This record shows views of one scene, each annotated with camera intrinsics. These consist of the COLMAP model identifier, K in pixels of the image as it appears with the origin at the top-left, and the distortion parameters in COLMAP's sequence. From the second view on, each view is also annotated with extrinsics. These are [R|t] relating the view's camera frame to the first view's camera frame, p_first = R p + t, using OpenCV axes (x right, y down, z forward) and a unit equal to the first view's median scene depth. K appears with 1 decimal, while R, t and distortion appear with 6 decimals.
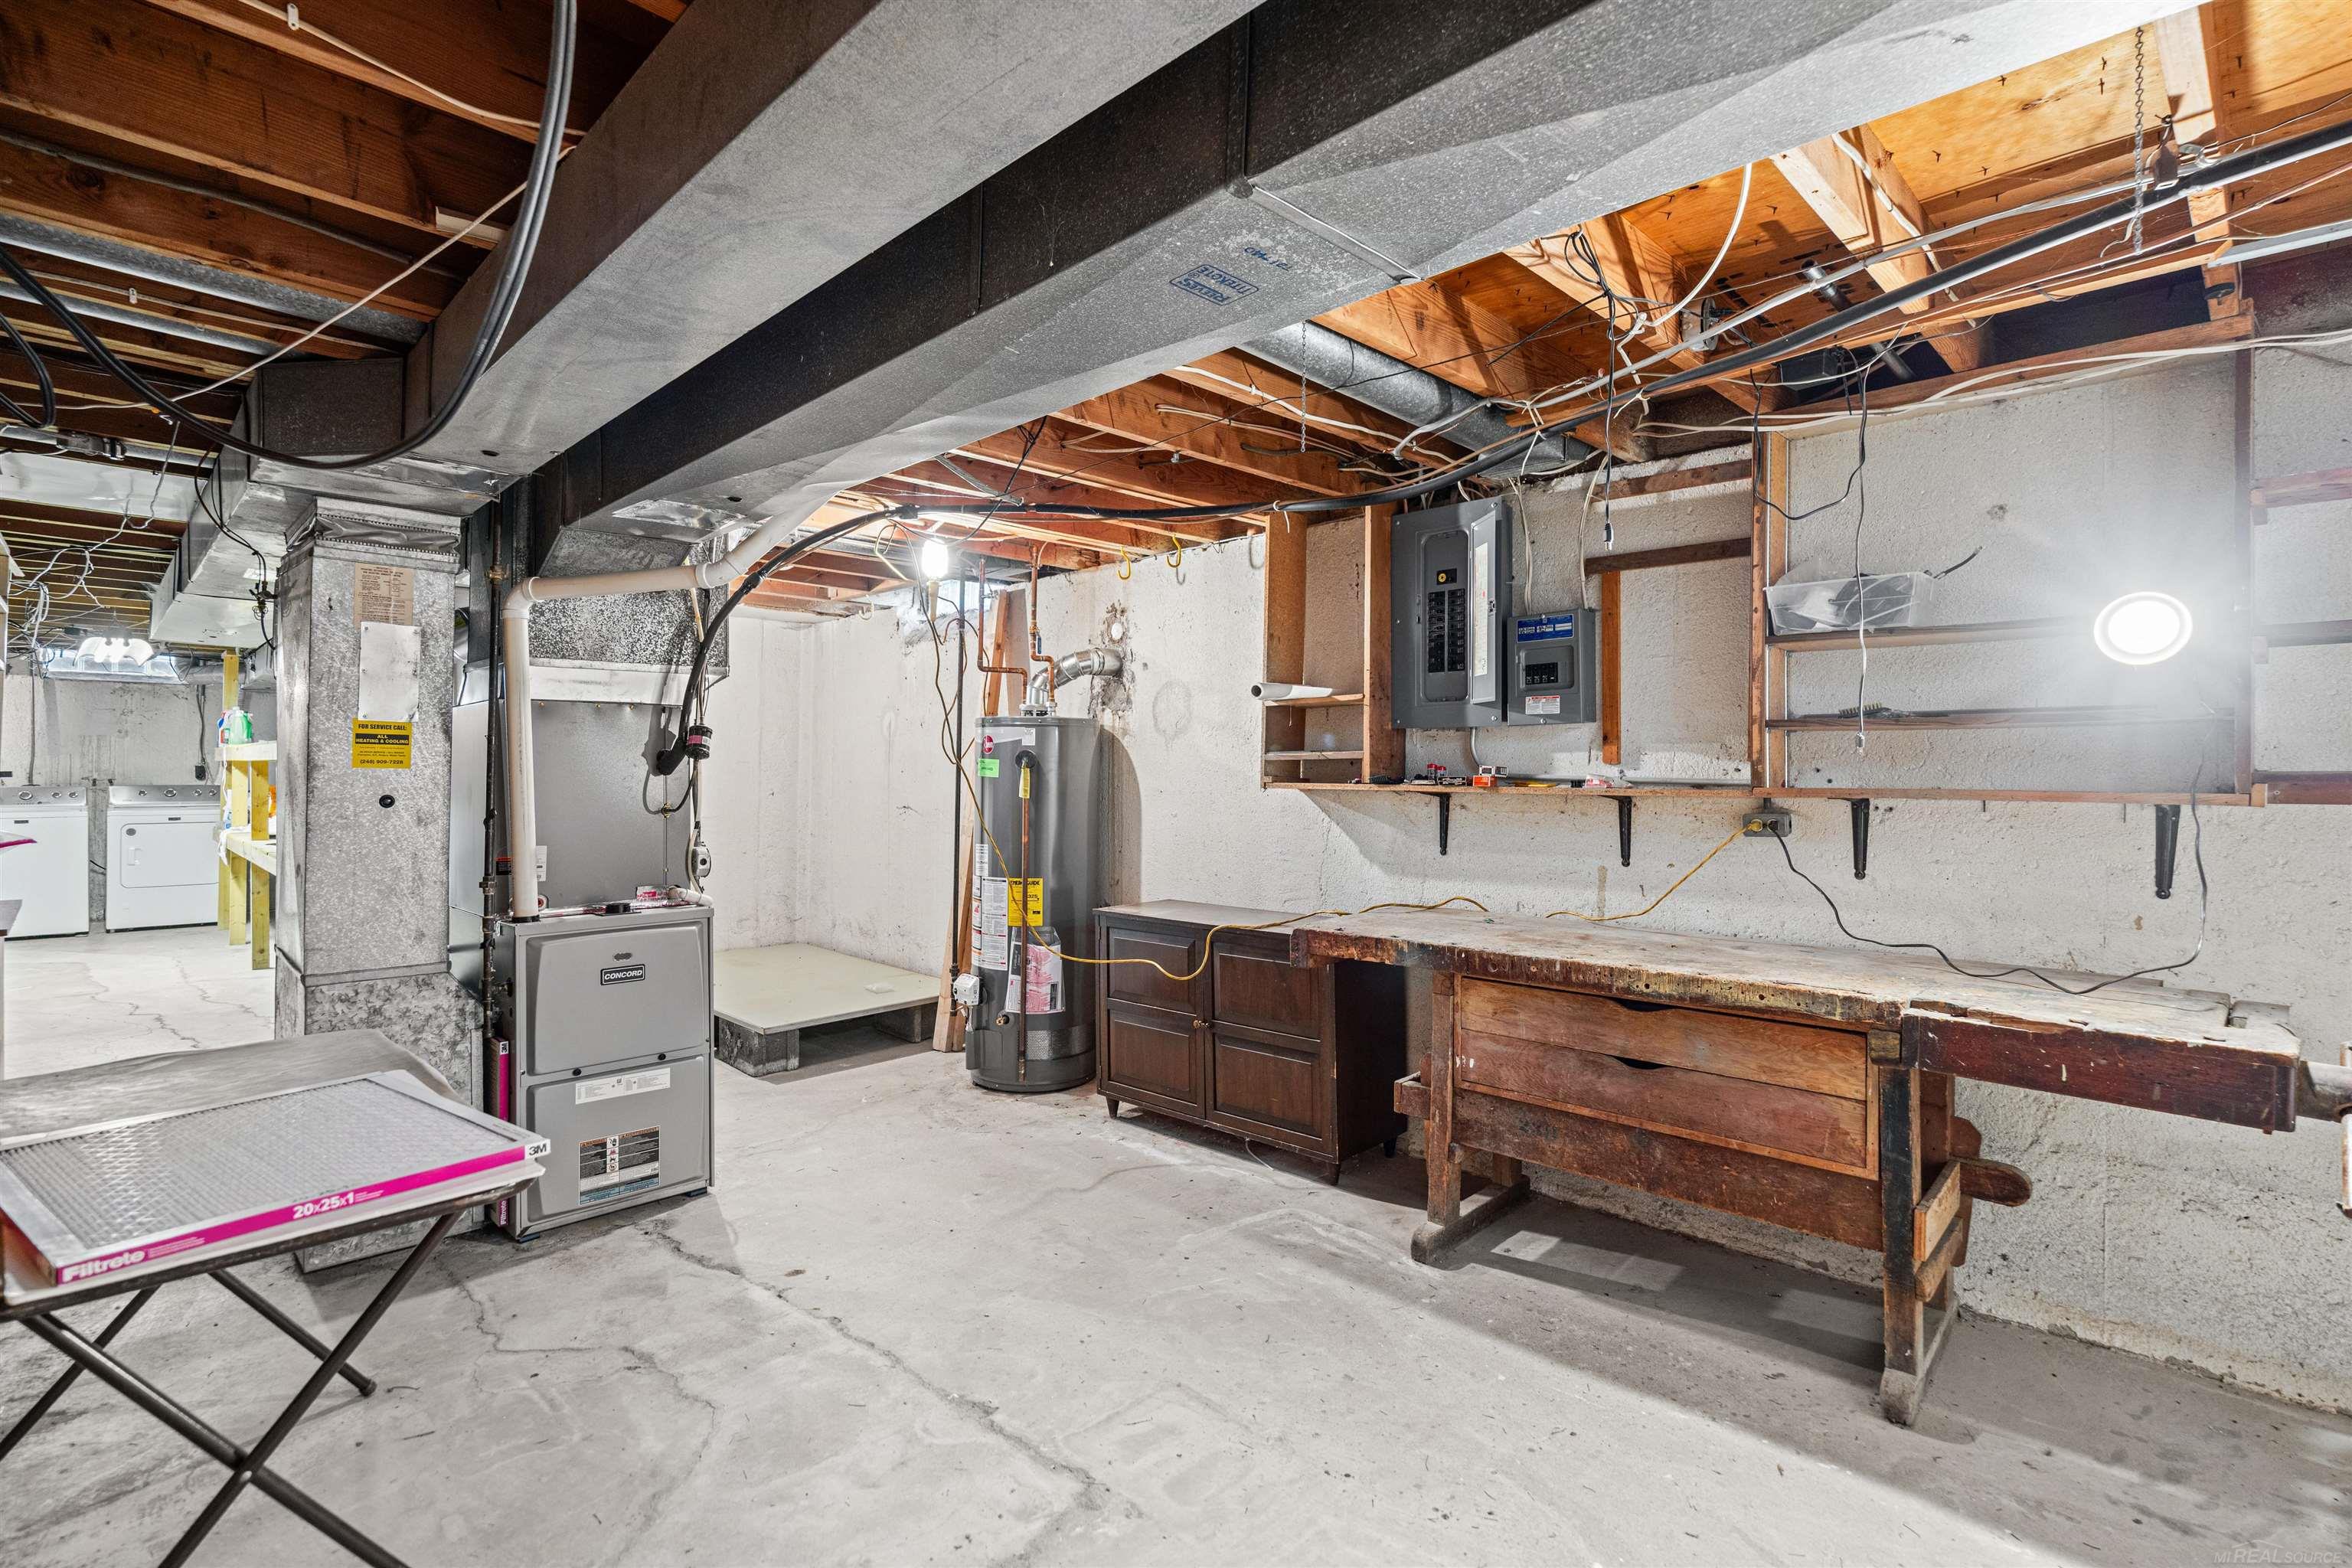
lens RADIAL K [[1108.9, 0, 1175.8], [0, 1108.9, 773.0], [0, 0, 1]] dist [-0.002817, 0.000215]
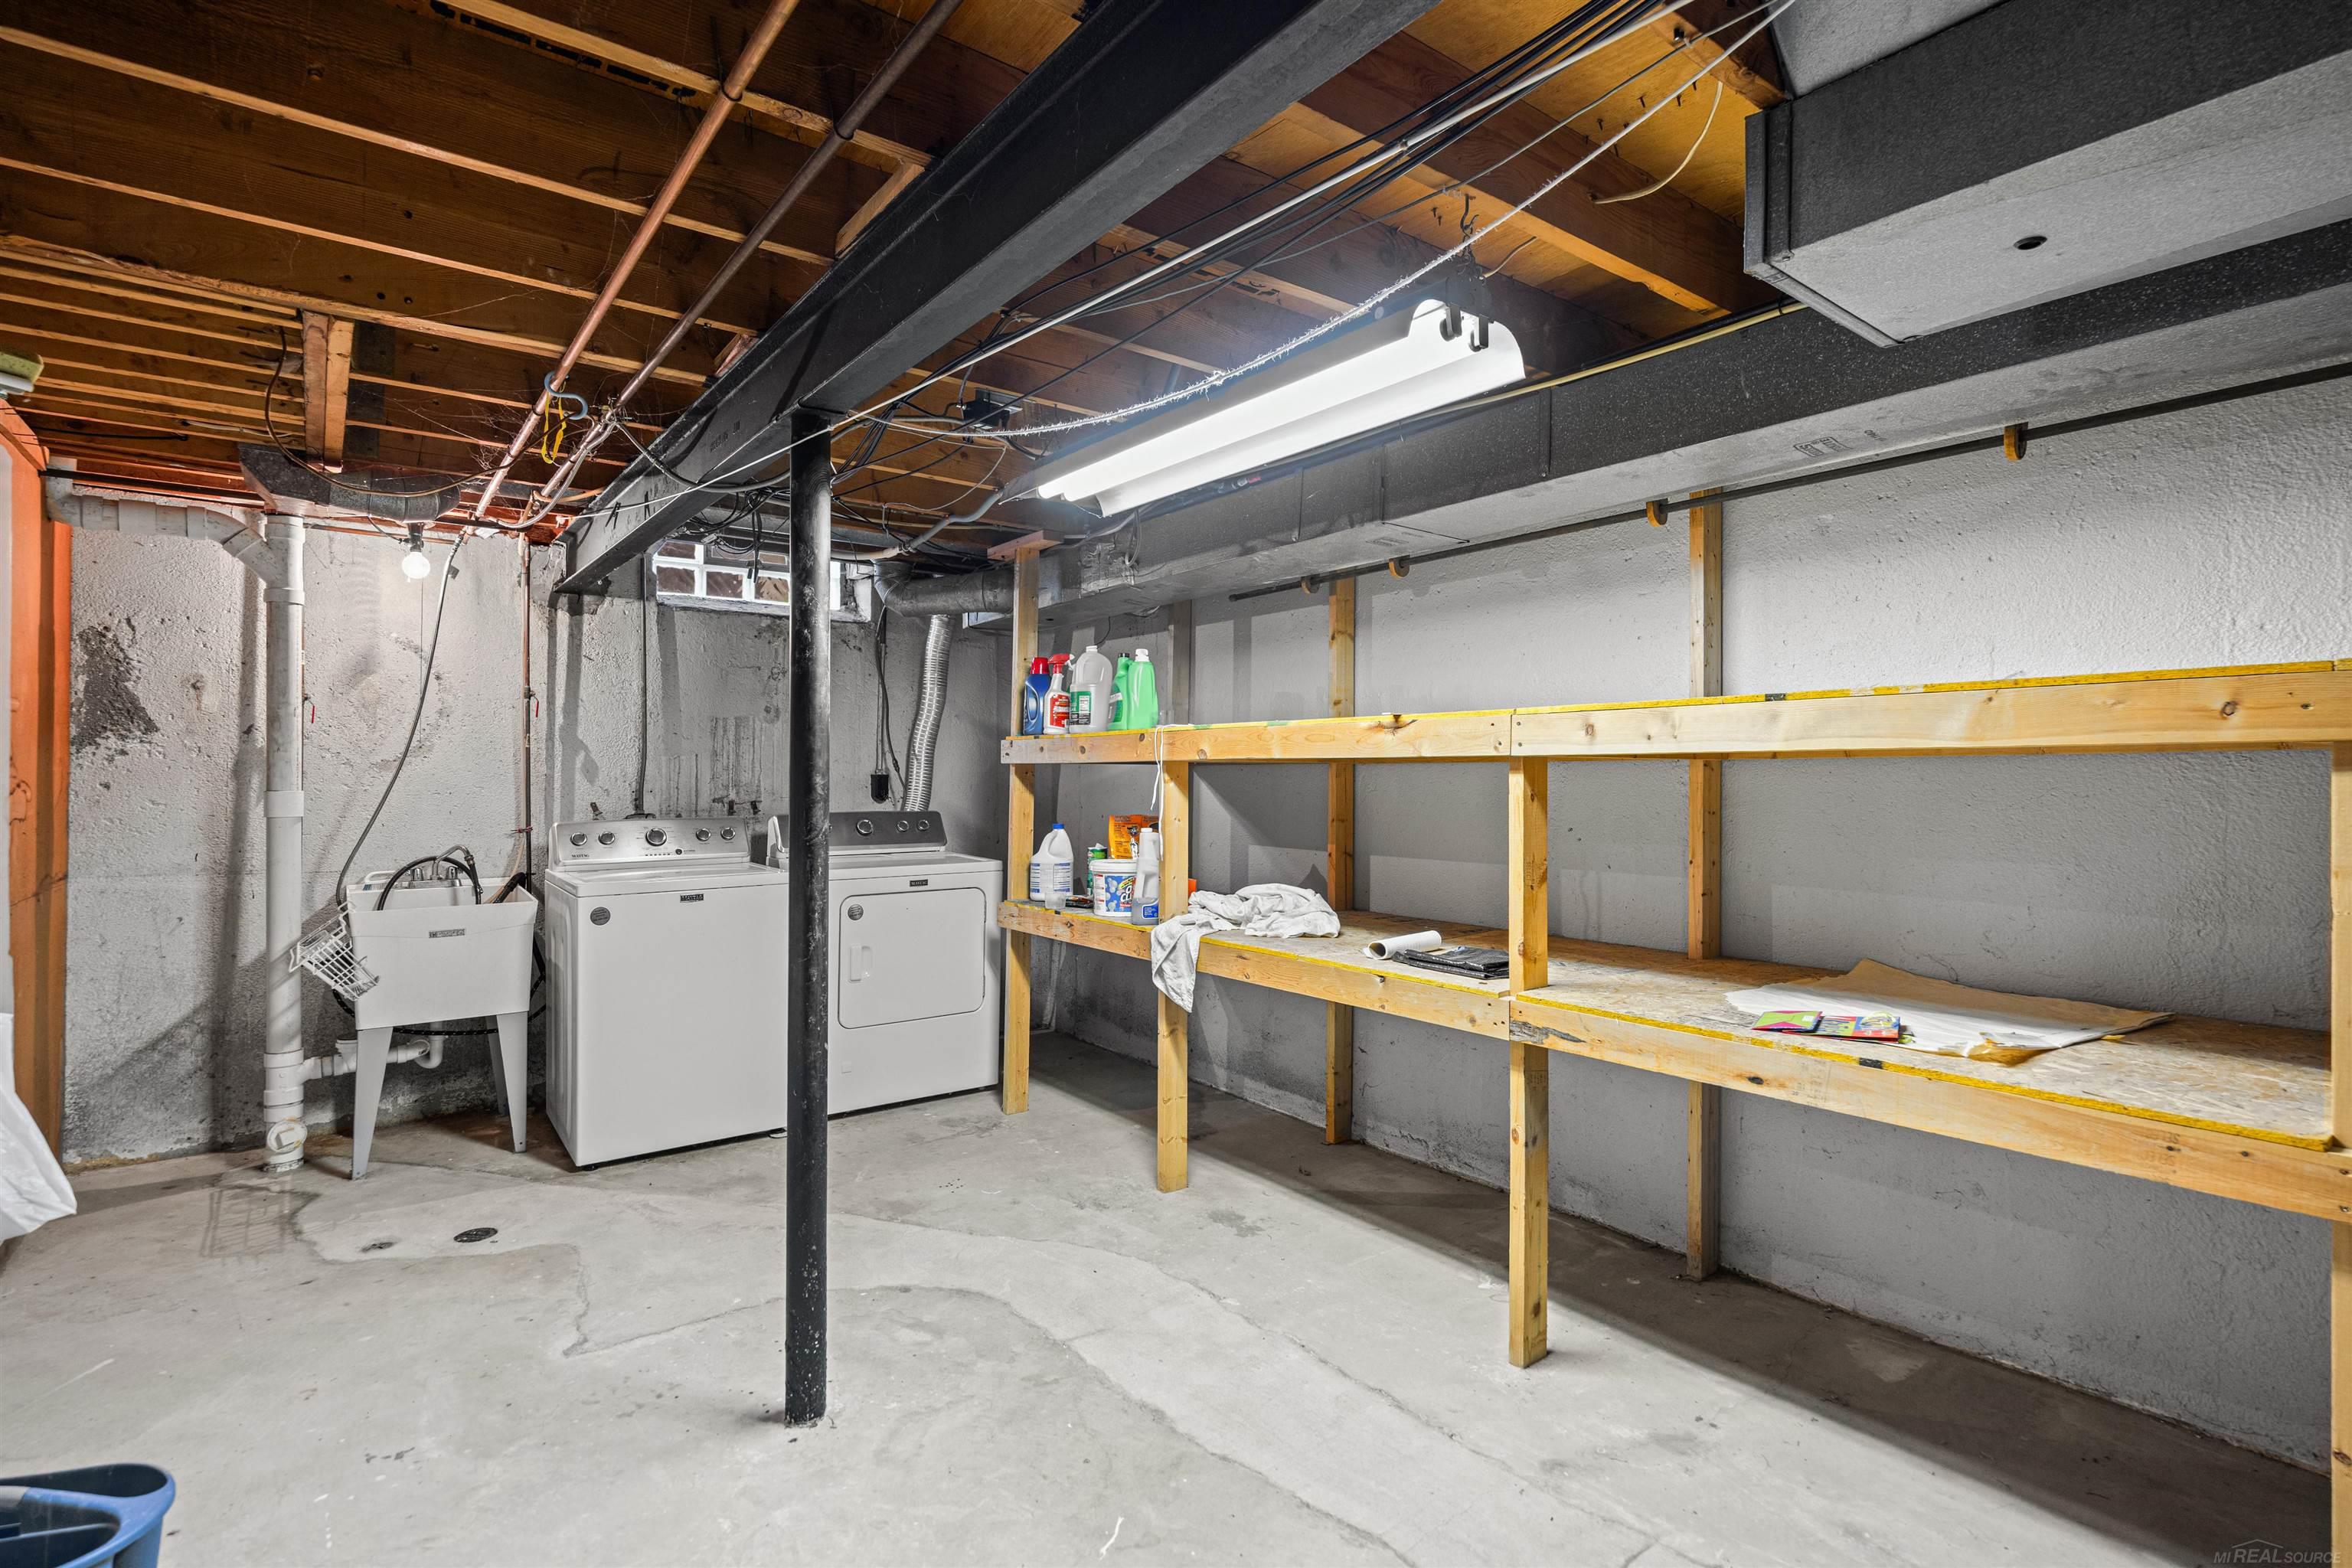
lens RADIAL K [[1108.9, 0, 1166.6], [0, 1108.9, 773.3], [0, 0, 1]] dist [-0.002817, 0.000215]
pose [[0.990046, -0.001893, -0.140734, -0.719501], [0.000717, 0.999964, -0.008401, -0.003237], [0.140745, 0.008216, 0.990012, 0.523289]]
